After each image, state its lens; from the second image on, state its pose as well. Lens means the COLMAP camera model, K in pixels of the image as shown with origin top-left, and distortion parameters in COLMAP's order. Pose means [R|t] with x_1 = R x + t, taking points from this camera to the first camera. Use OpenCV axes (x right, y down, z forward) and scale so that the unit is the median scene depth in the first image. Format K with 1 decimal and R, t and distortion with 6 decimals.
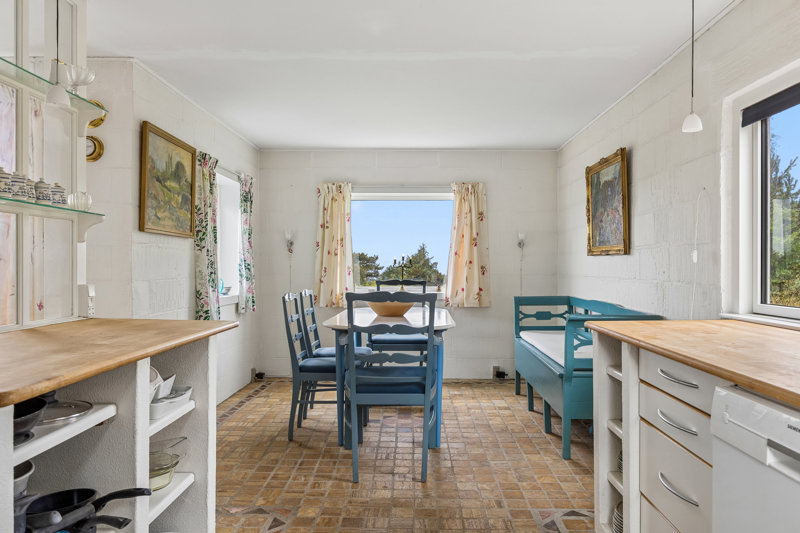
lens RADIAL K [[590.2, 0, 397.6], [0, 590.2, 267.8], [0, 0, 1]] dist [-0.003053, -0.001060]
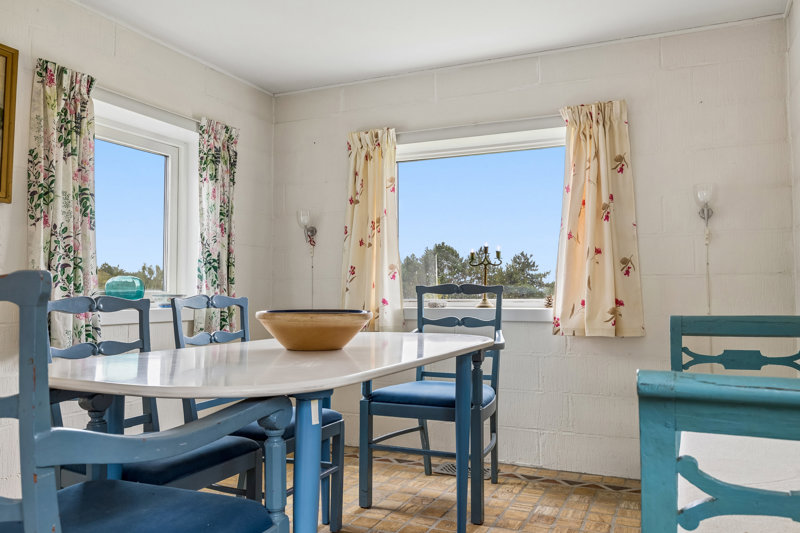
lens RADIAL K [[612.0, 0, 406.8], [0, 612.0, 258.9], [0, 0, 1]] dist [0.012796, 0.003112]
pose [[0.925967, -0.023644, -0.376862, 0.171532], [0.001781, 0.998300, -0.058256, 0.029034], [0.377599, 0.053272, 0.924436, 0.430761]]
